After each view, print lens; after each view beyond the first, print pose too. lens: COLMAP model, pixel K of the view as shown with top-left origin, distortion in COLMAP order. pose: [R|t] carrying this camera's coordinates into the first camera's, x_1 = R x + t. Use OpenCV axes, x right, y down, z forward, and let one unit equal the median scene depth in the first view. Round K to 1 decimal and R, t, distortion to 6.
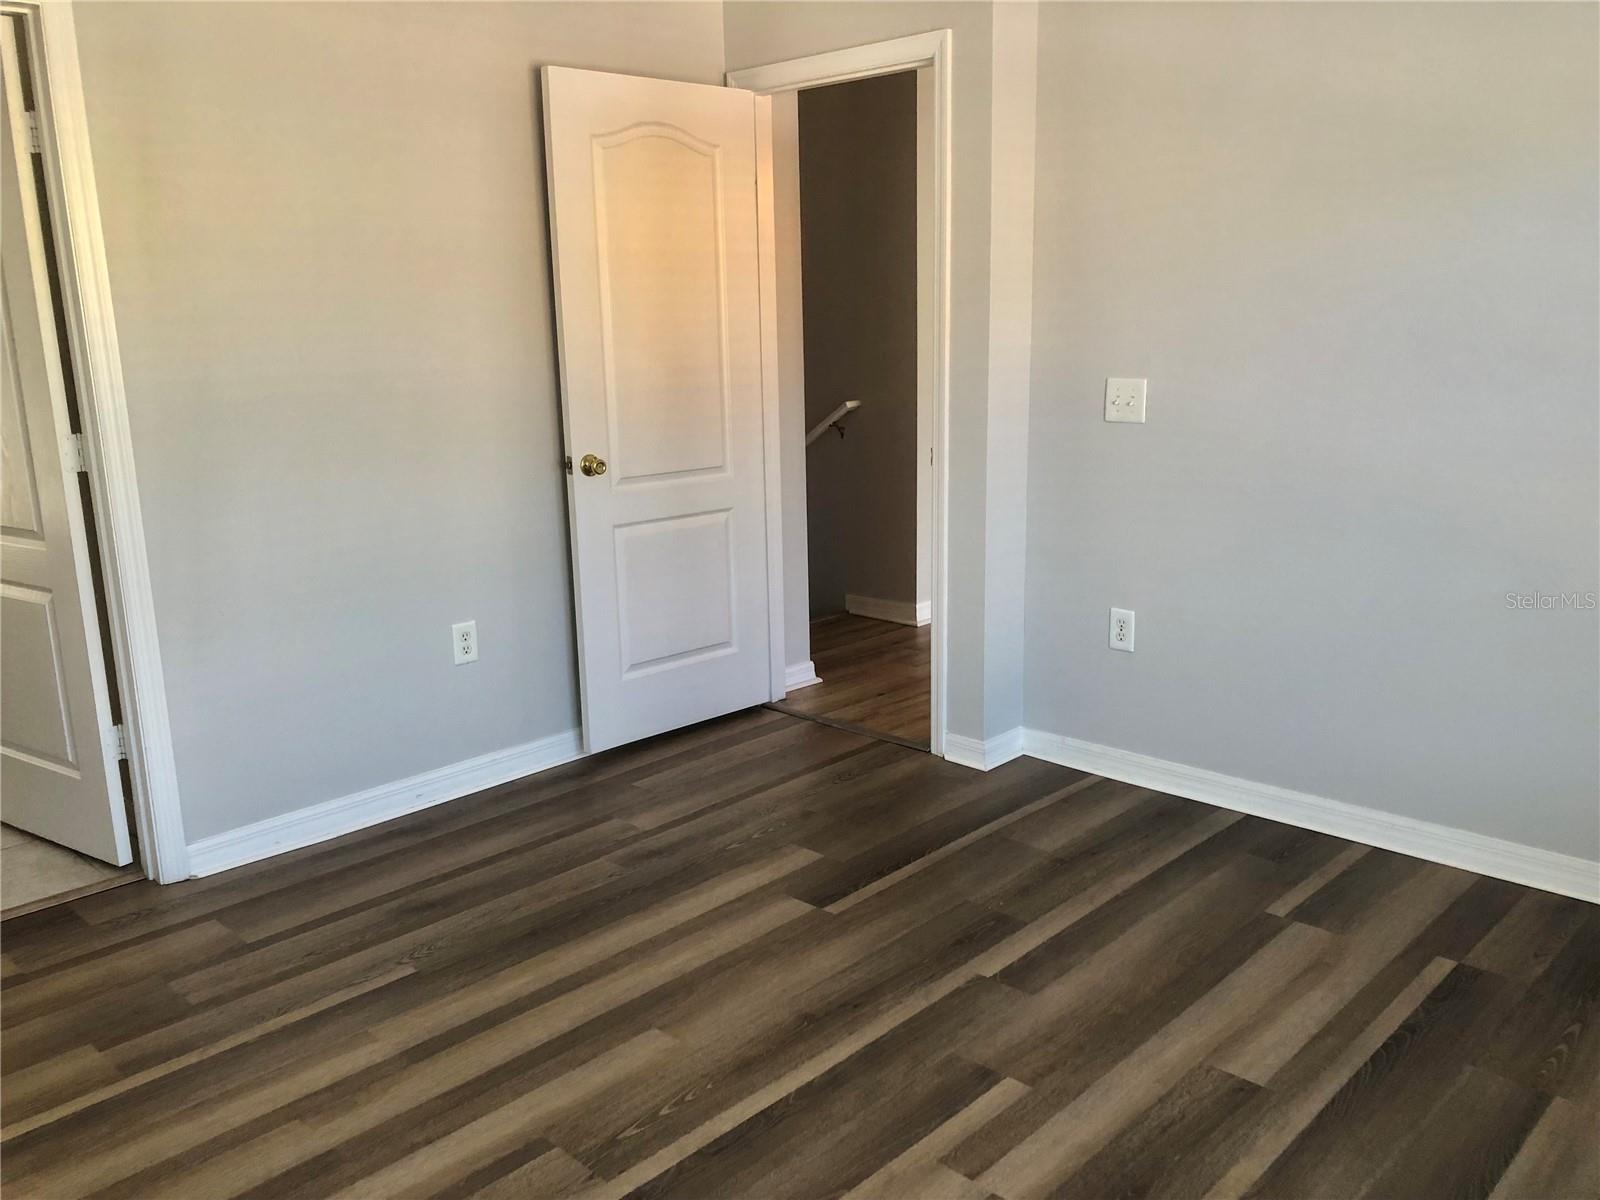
lens RADIAL K [[1313.1, 0, 806.4], [0, 1313.1, 594.3], [0, 0, 1]] dist [0.028656, 0.001270]
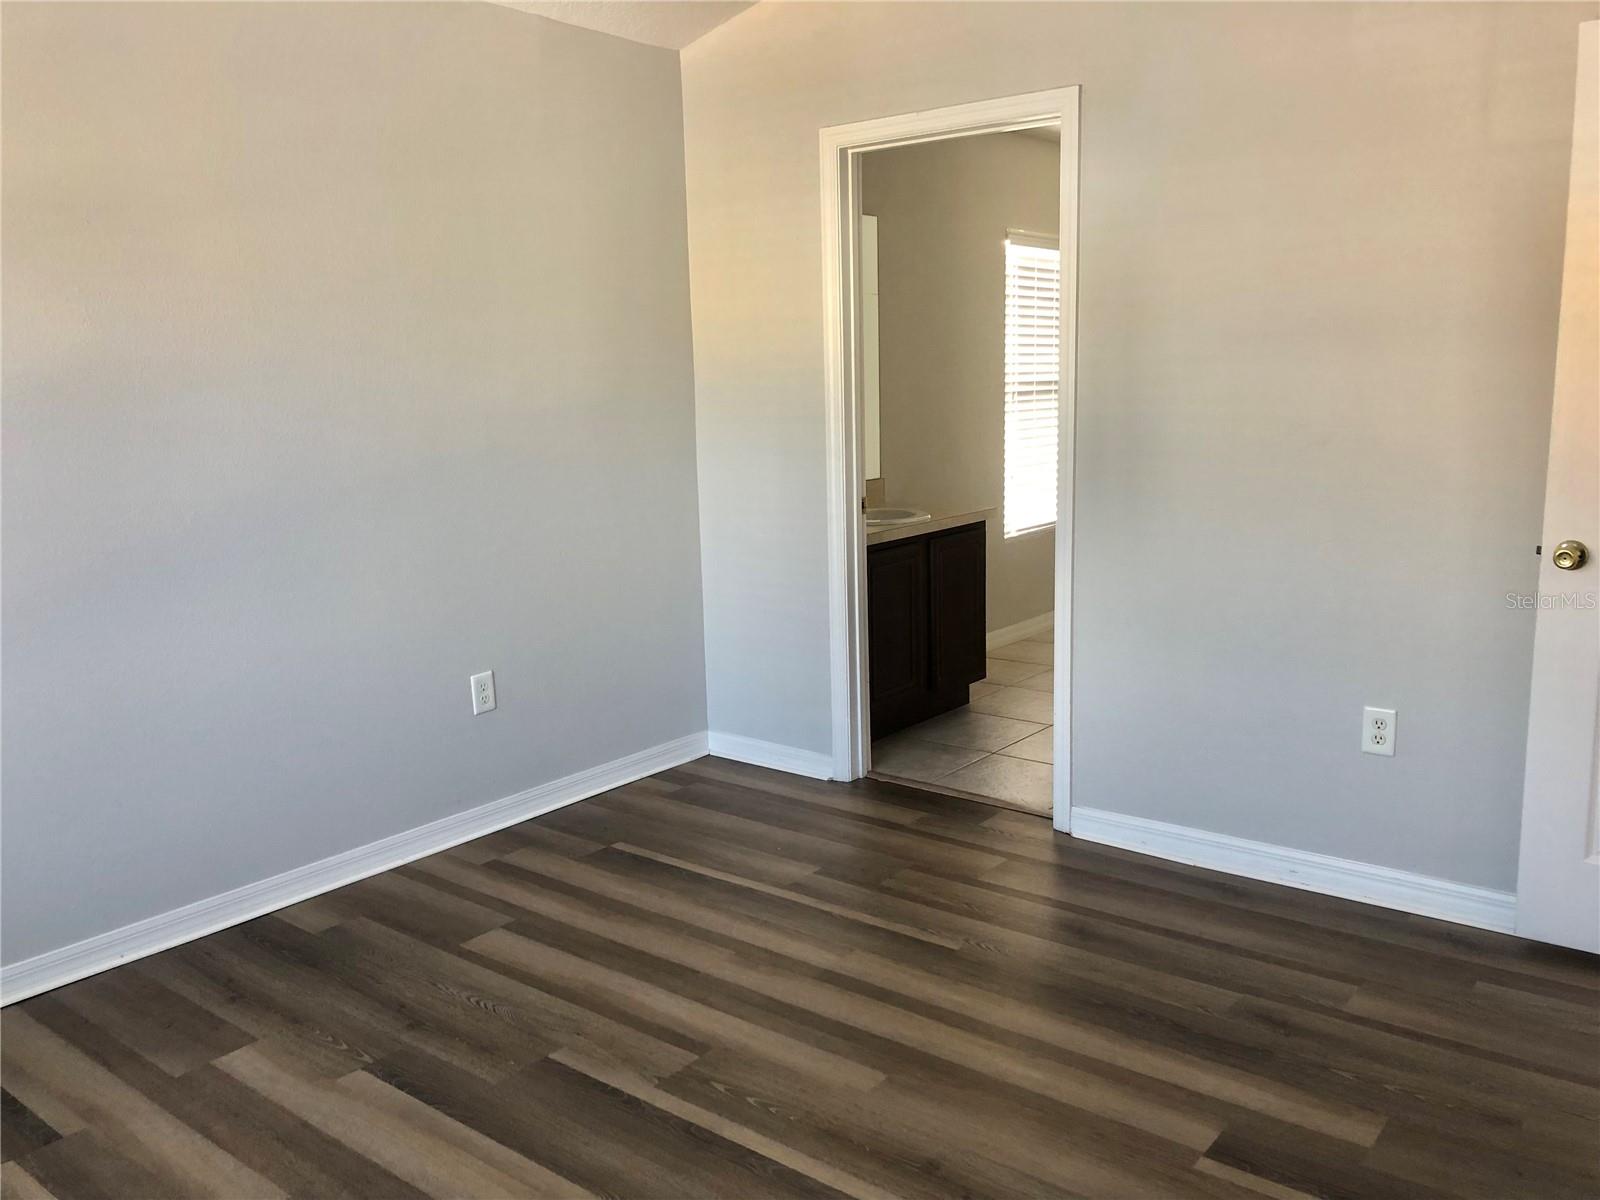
lens RADIAL K [[1313.1, 0, 806.4], [0, 1313.1, 594.3], [0, 0, 1]] dist [0.028656, 0.001270]
pose [[0.087916, 0.184681, -0.978858, 0.618151], [-0.187802, 0.968114, 0.165787, -0.141281], [0.978264, 0.169257, 0.119796, 0.587139]]
